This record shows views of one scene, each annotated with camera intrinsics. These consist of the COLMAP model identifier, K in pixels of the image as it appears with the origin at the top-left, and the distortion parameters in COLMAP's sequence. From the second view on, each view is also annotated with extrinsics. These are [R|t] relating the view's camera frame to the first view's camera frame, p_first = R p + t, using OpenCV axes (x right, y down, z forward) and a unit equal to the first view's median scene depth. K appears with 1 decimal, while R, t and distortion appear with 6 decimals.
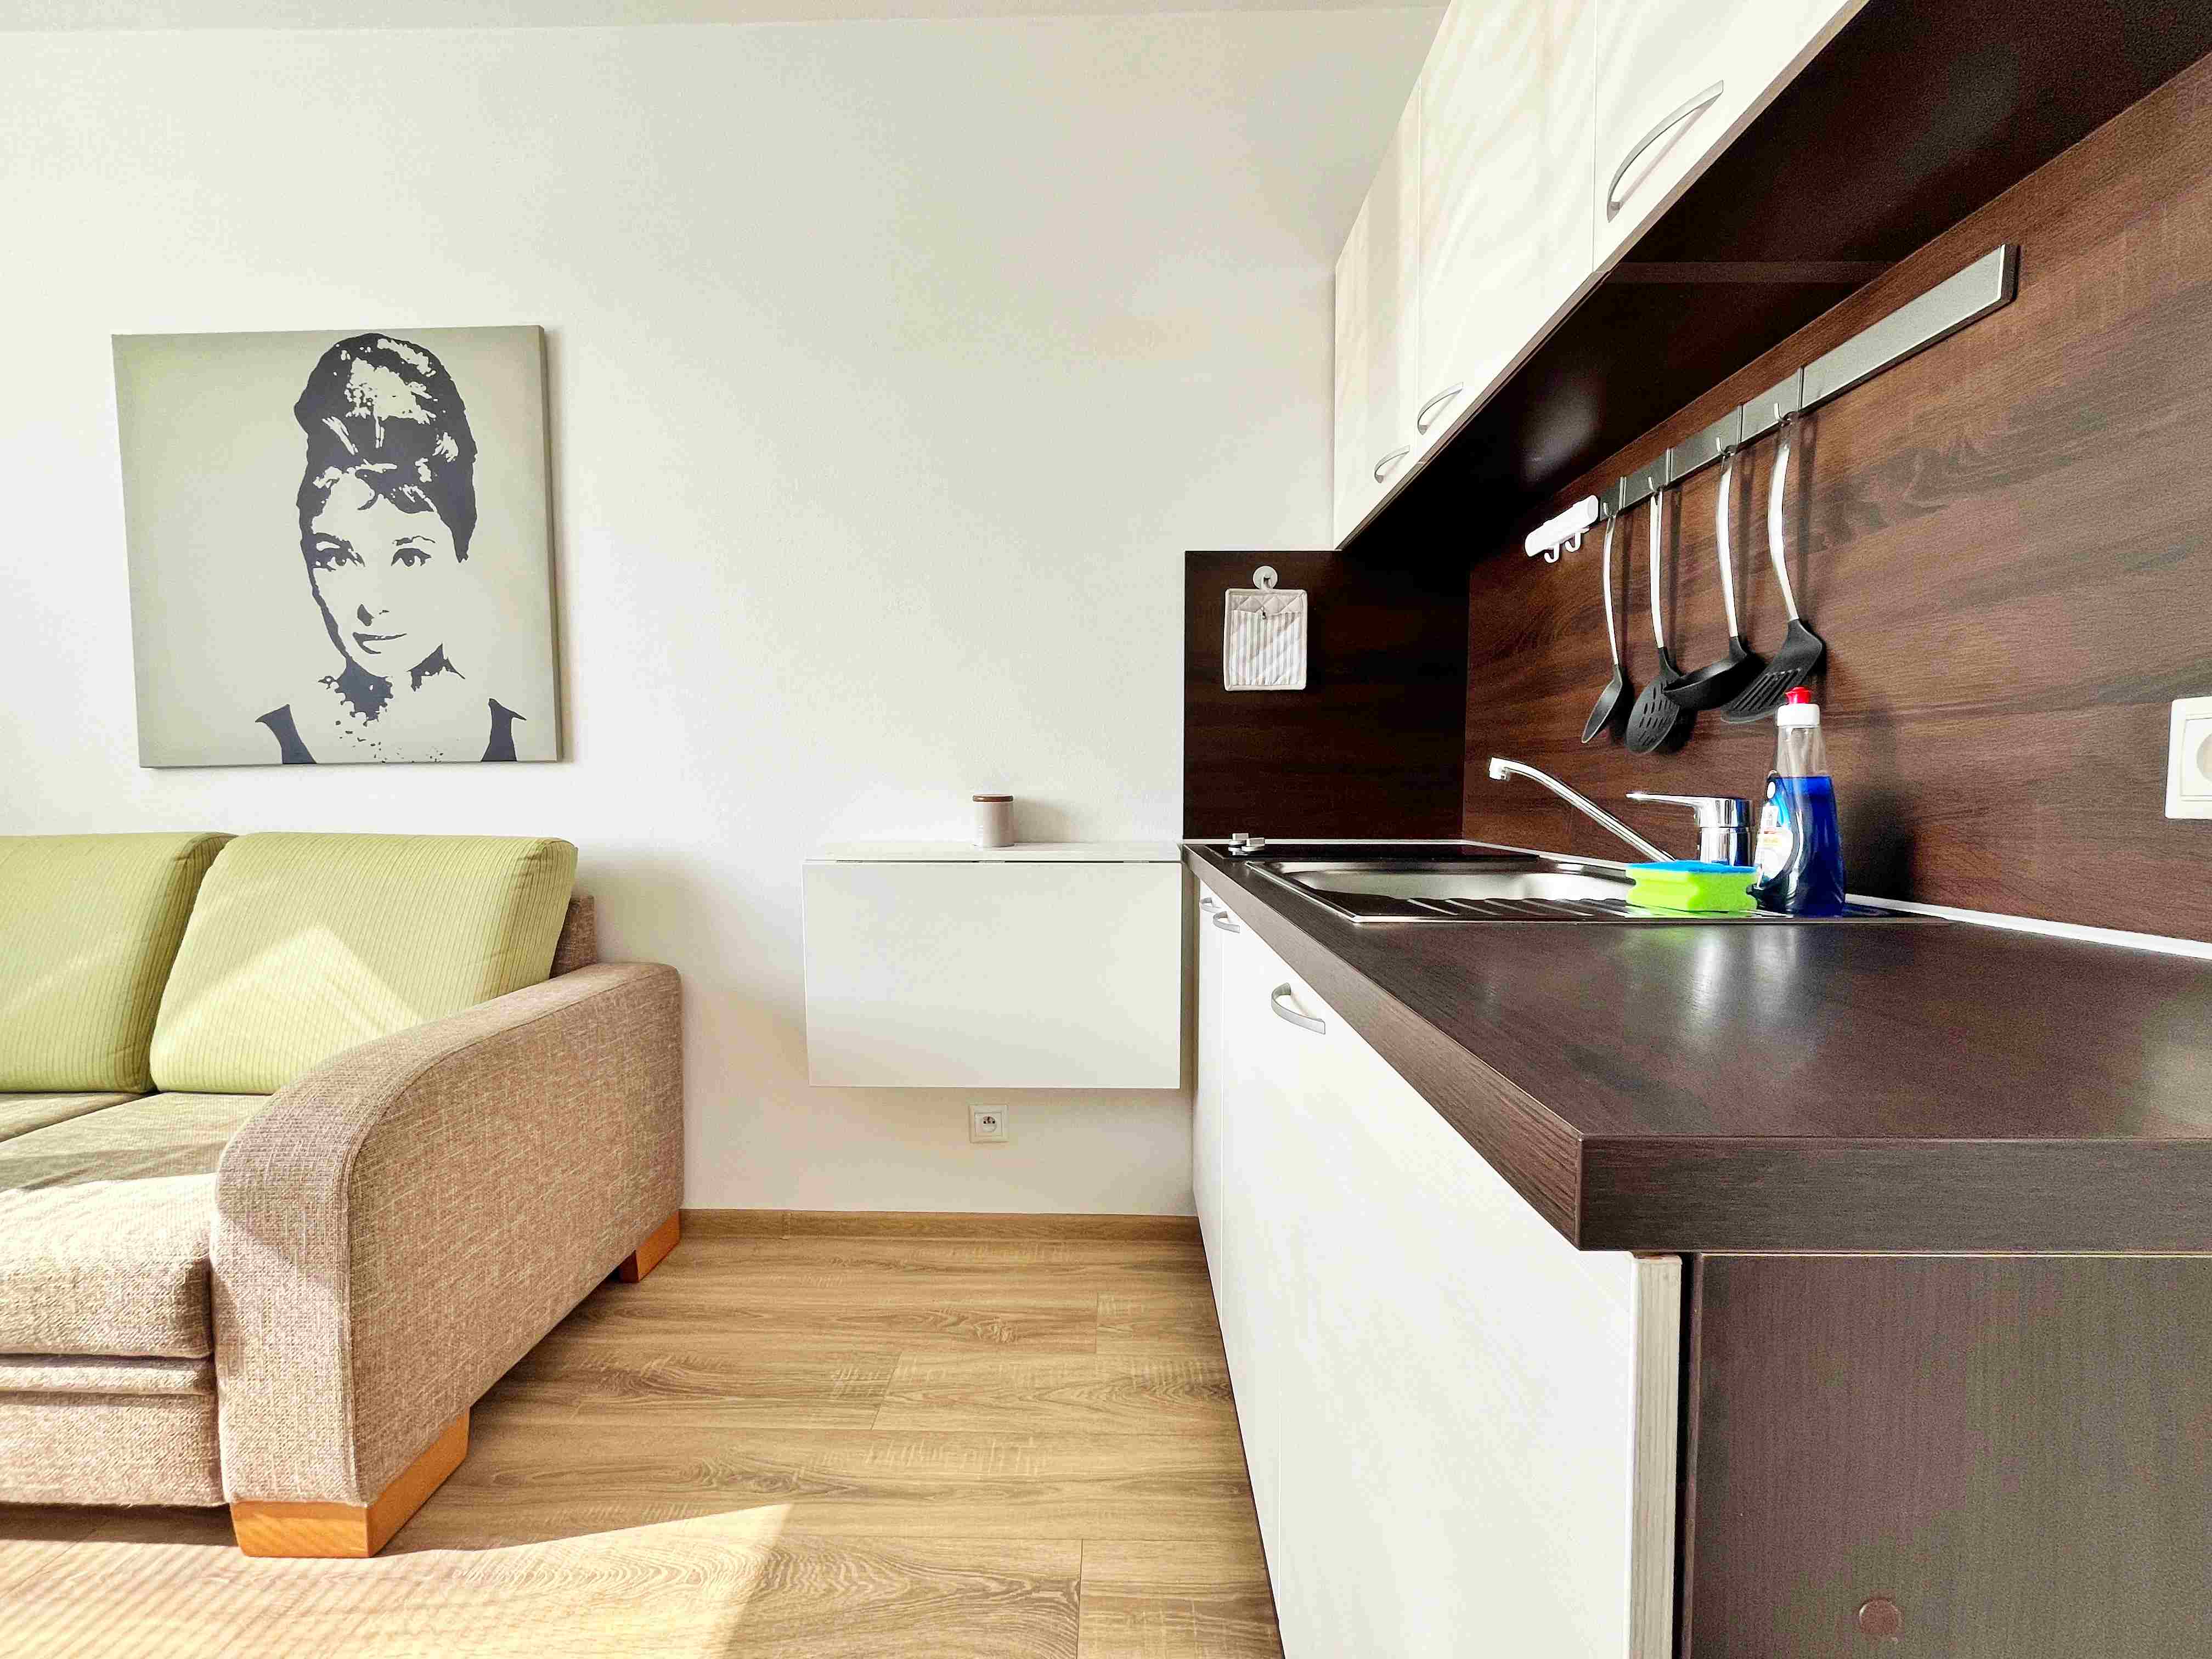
lens RADIAL K [[894.5, 0, 1105.4], [0, 894.5, 830.0], [0, 0, 1]] dist [-0.002758, -0.000684]
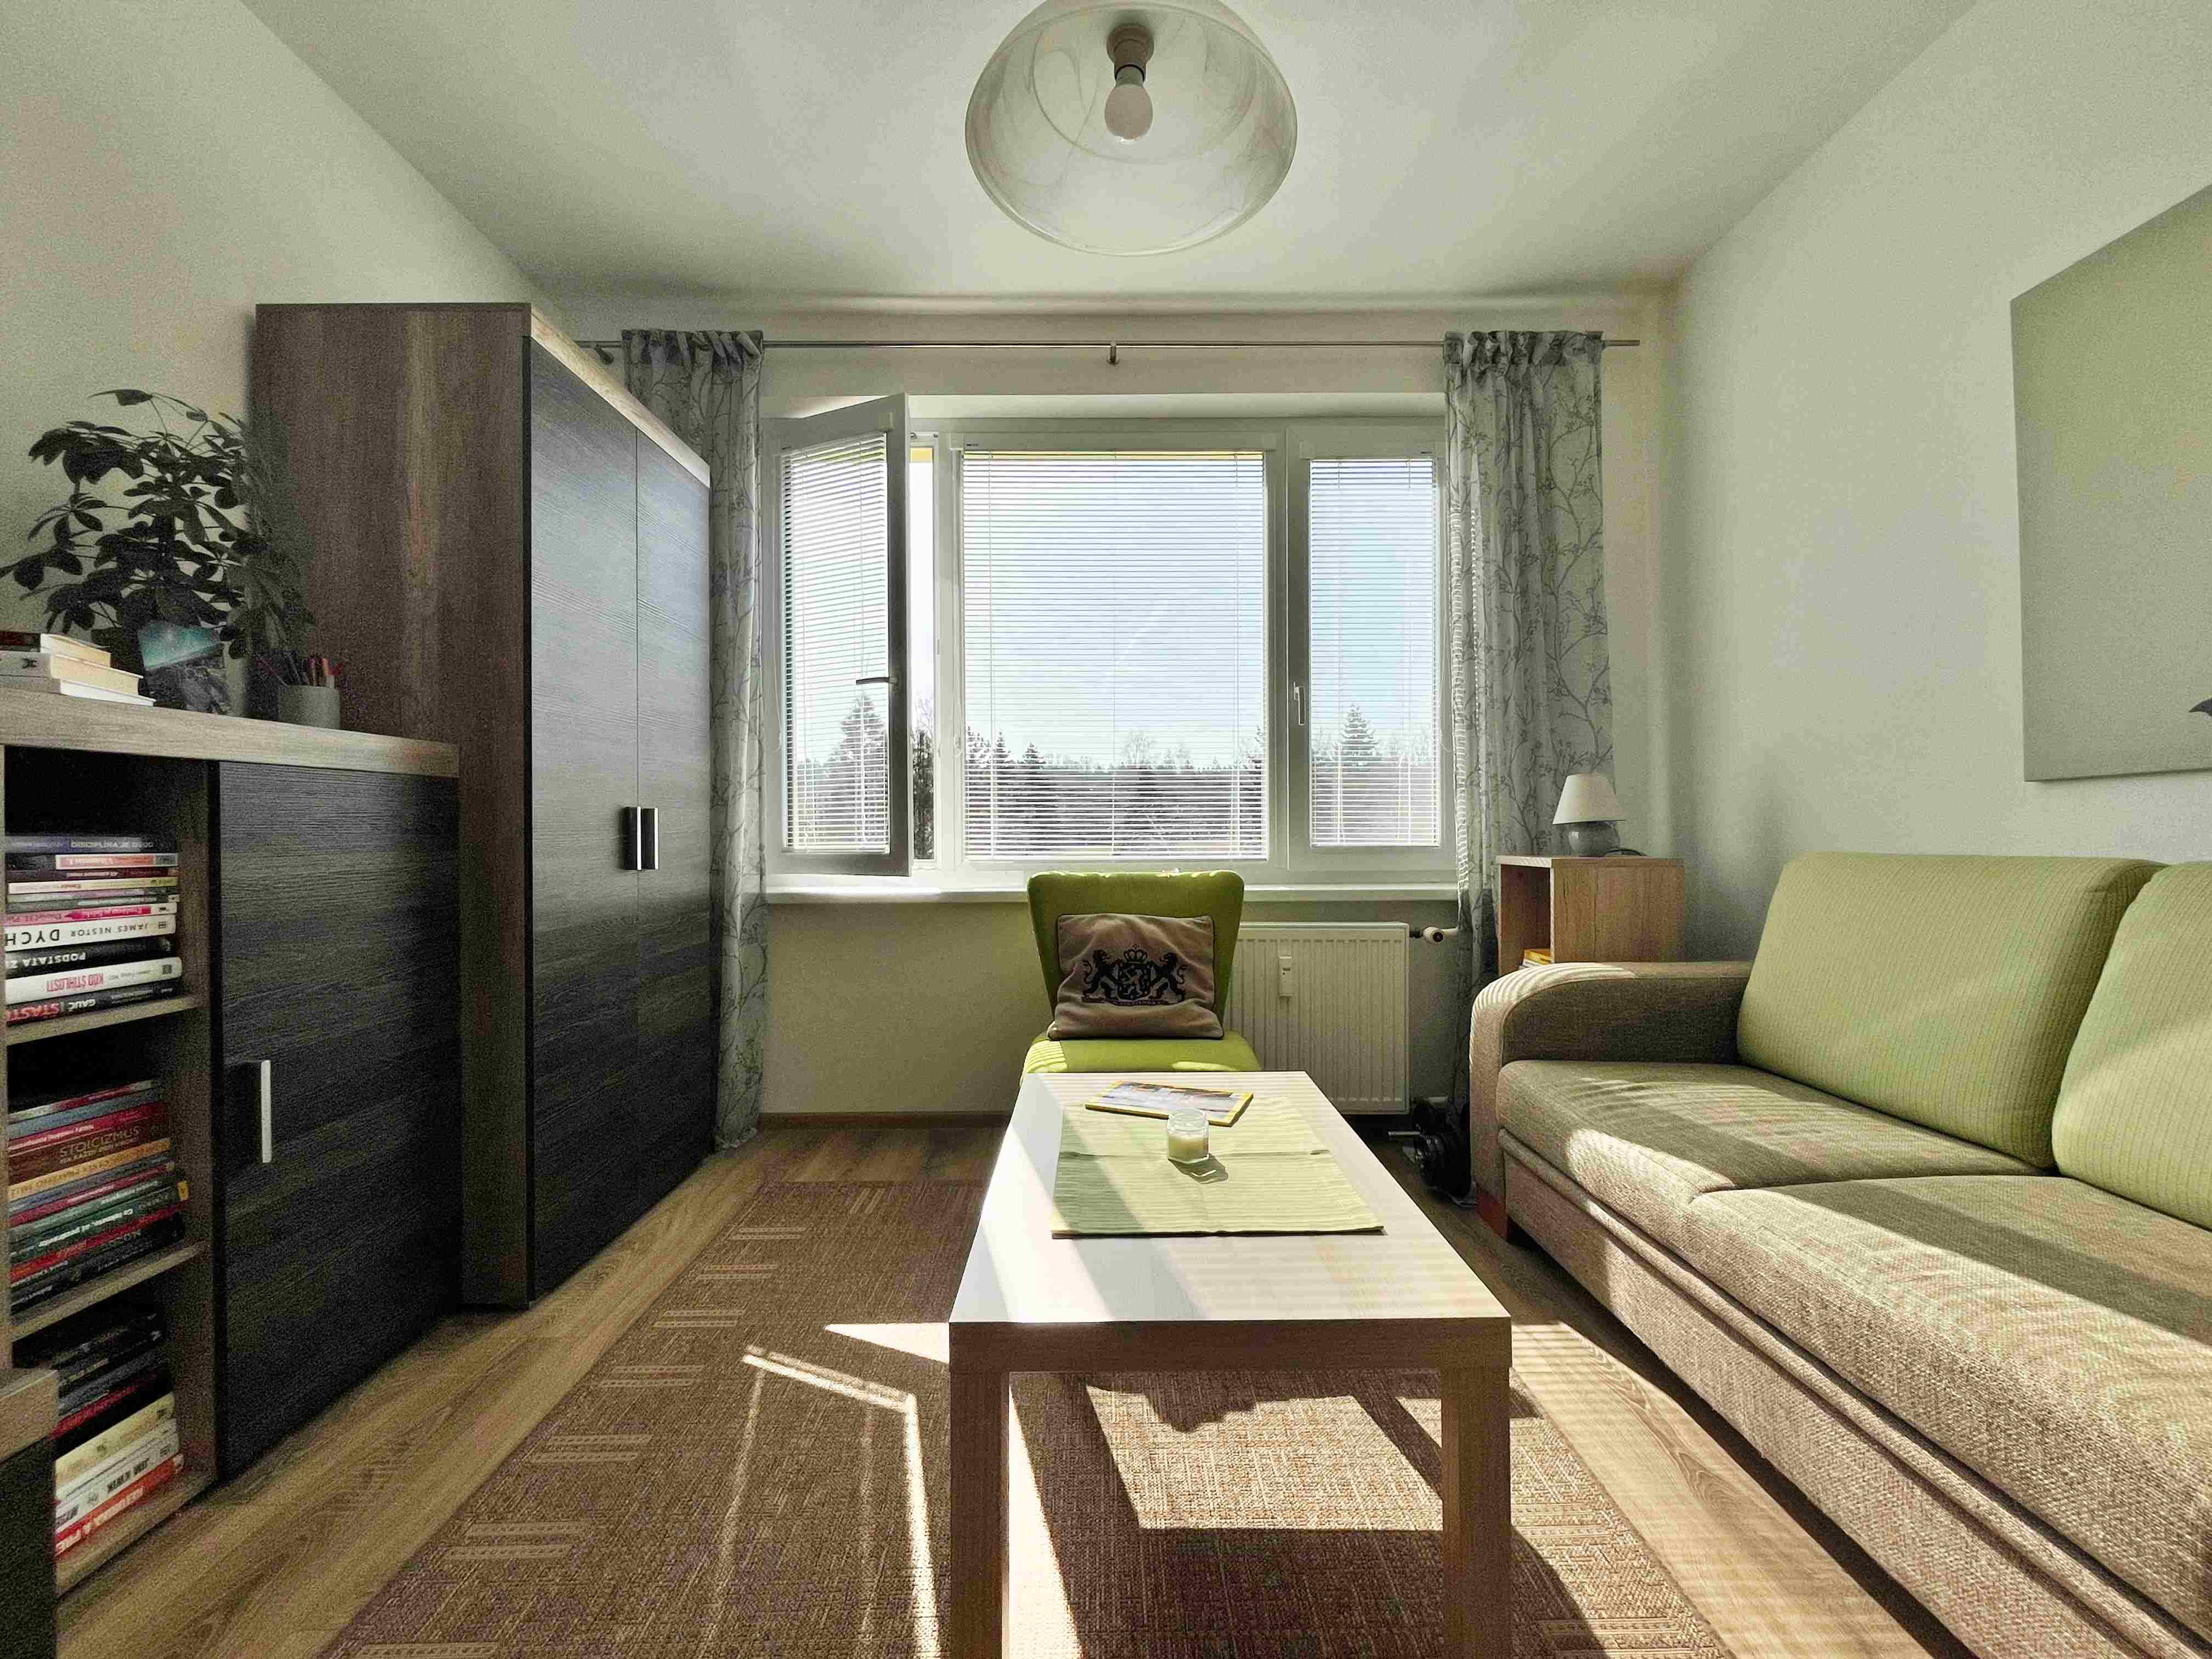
lens RADIAL K [[909.9, 0, 1103.7], [0, 909.9, 829.5], [0, 0, 1]] dist [-0.002187, -0.000466]
pose [[0.027046, 0.000657, -0.999634, -0.228565], [-0.038005, 0.999277, -0.000372, 0.012073], [0.998911, 0.038002, 0.027051, 0.081577]]
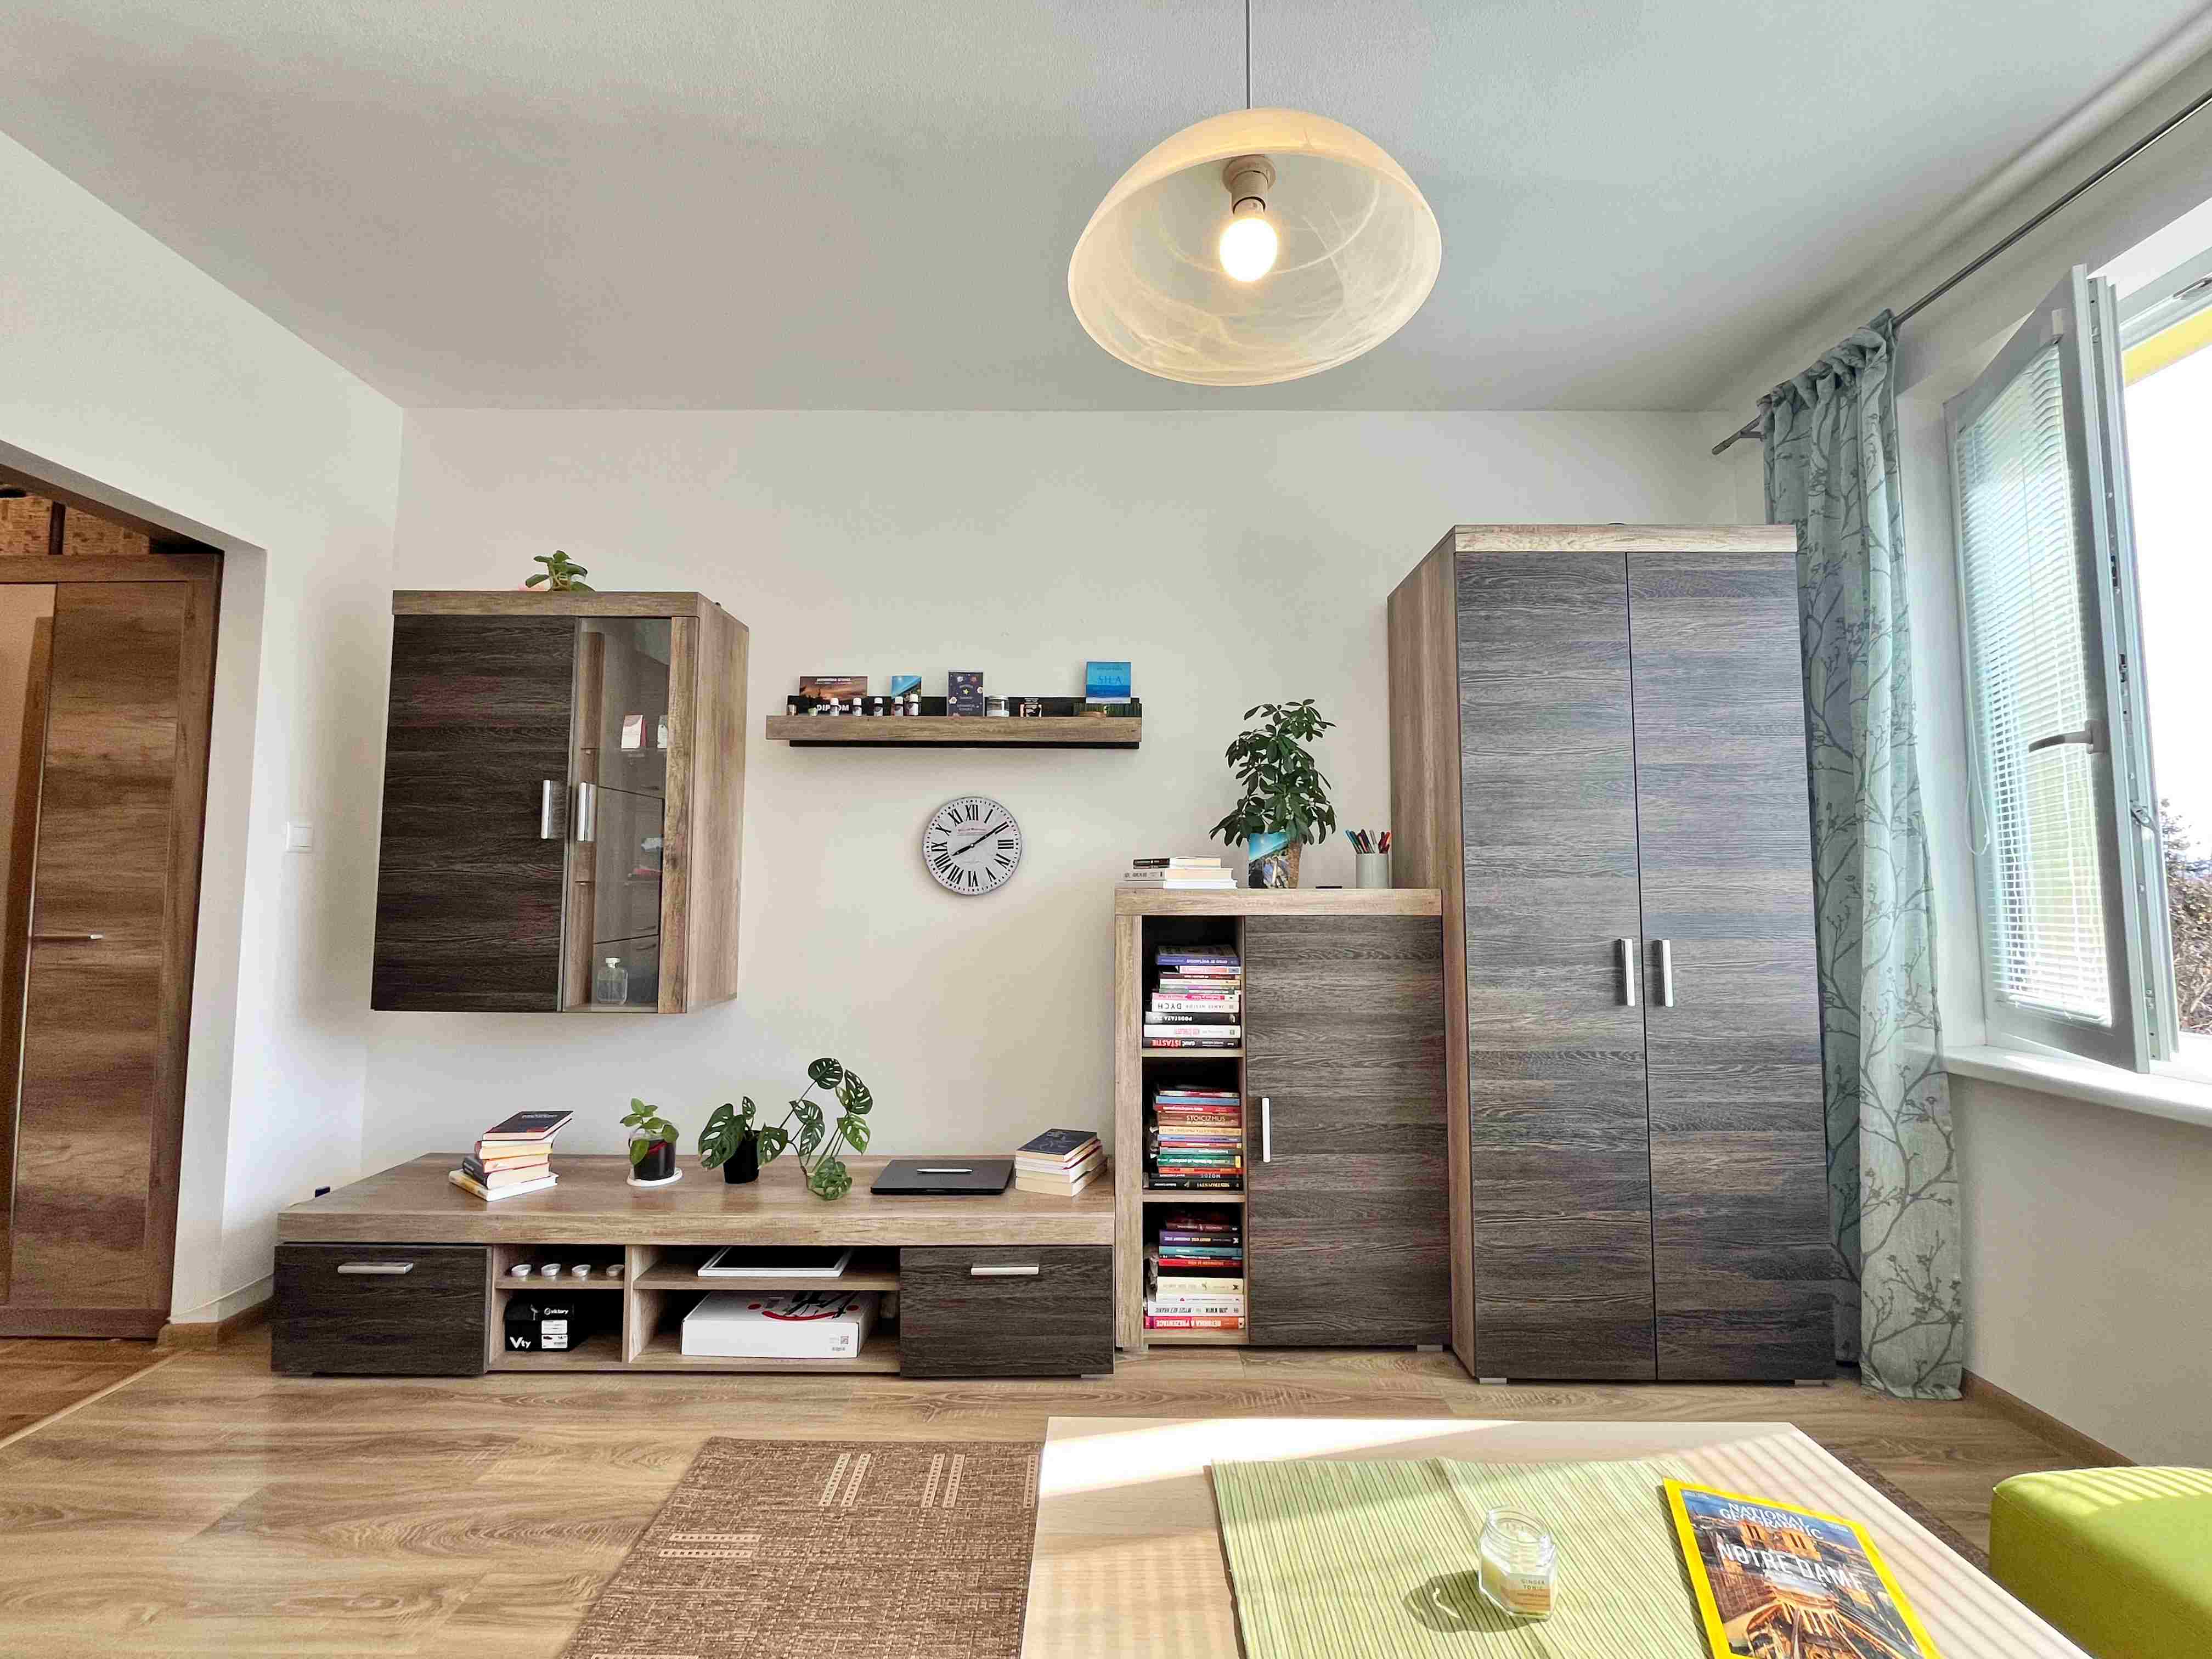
lens RADIAL K [[913.1, 0, 1102.9], [0, 913.1, 829.4], [0, 0, 1]] dist [-0.002621, -0.000495]
pose [[-0.999879, -0.004522, -0.014907, -0.734818], [-0.004143, 0.999670, -0.025365, -0.097686], [0.015017, -0.025300, -0.999567, 0.632799]]
